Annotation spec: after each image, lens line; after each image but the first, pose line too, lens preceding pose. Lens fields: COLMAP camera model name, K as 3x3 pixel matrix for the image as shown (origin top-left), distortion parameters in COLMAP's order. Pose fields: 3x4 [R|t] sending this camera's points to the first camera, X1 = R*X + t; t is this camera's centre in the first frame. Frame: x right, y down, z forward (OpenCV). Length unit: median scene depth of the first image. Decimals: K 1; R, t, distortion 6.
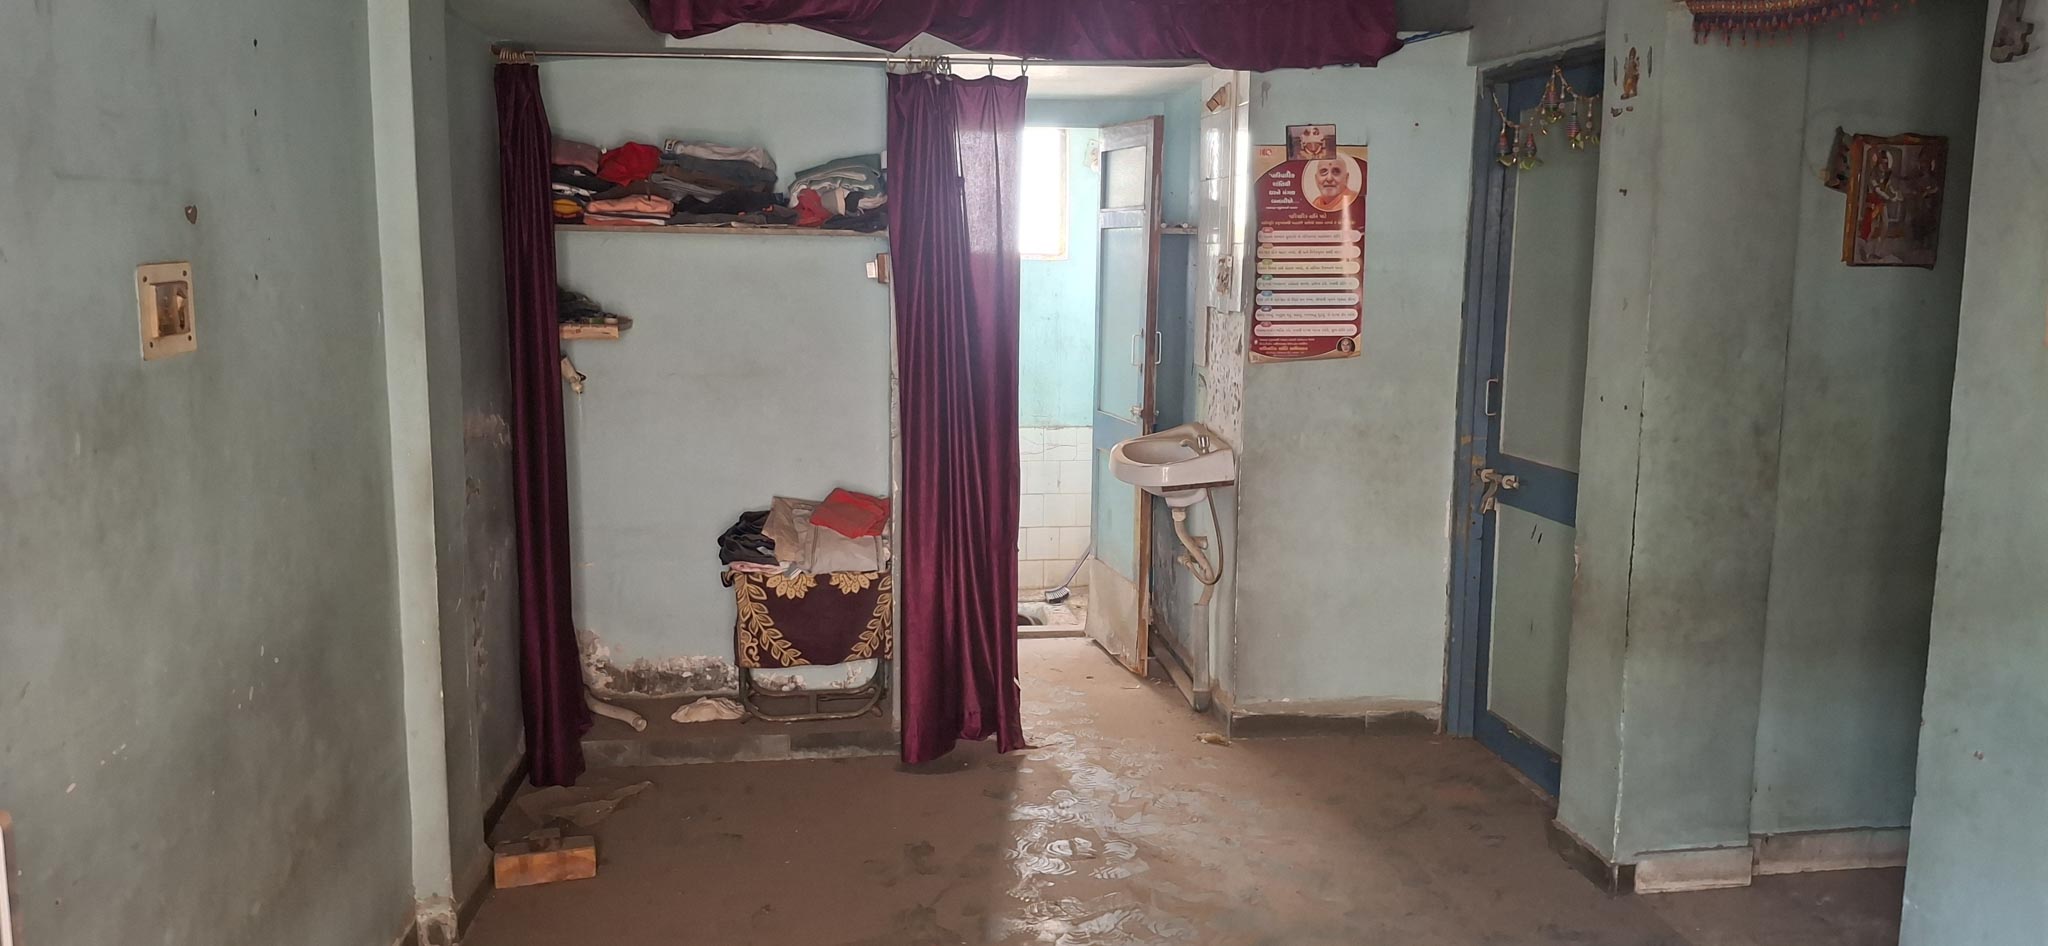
lens RADIAL K [[1585.2, 0, 1033.7], [0, 1585.2, 418.8], [0, 0, 1]] dist [0.092187, -0.150844]
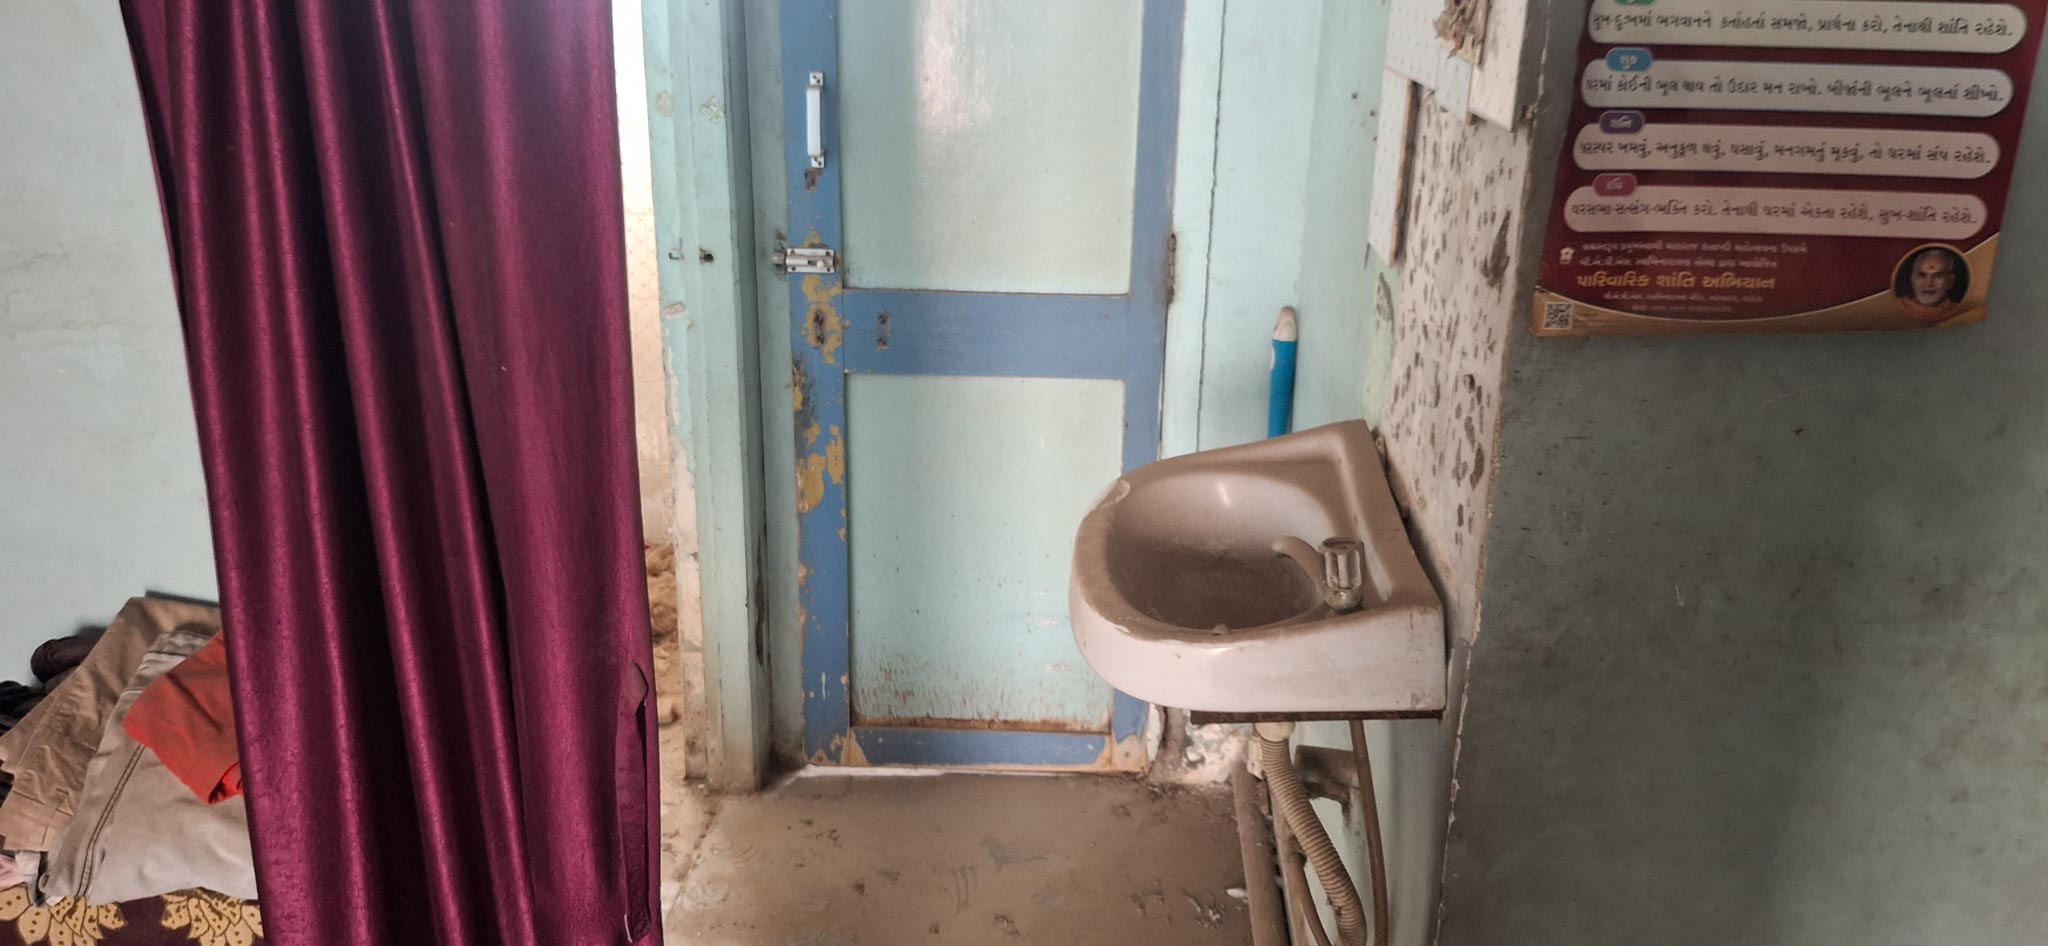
lens RADIAL K [[1585.2, 0, 1010.4], [0, 1585.2, 475.7], [0, 0, 1]] dist [0.092187, -0.150844]
pose [[0.986068, 0.063653, -0.153683, 0.092110], [-0.031155, 0.978211, 0.205260, -0.063158], [0.163400, -0.197612, 0.966566, 0.718833]]
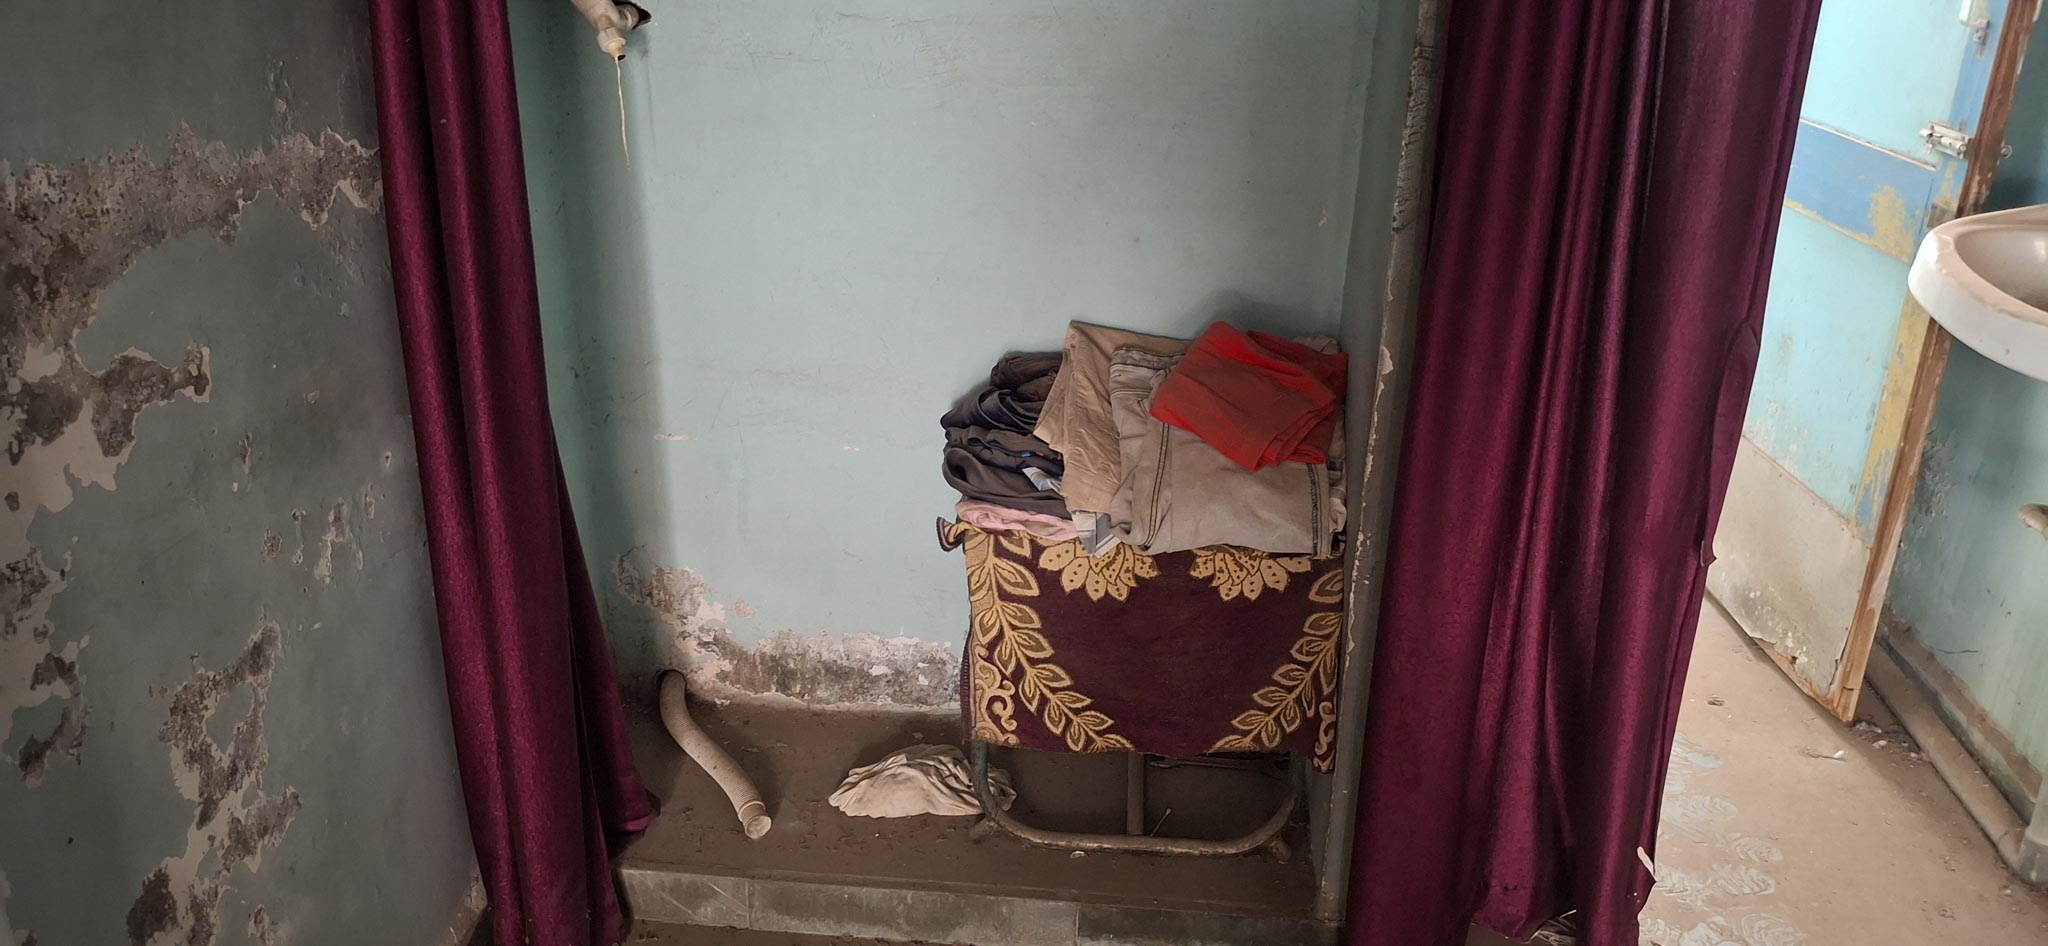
lens RADIAL K [[1585.2, 0, 1030.2], [0, 1585.2, 464.4], [0, 0, 1]] dist [0.092187, -0.150844]
pose [[0.977096, 0.090864, -0.192426, -0.092620], [-0.037377, 0.963479, 0.265163, -0.029814], [0.209493, -0.251897, 0.944807, 0.612131]]
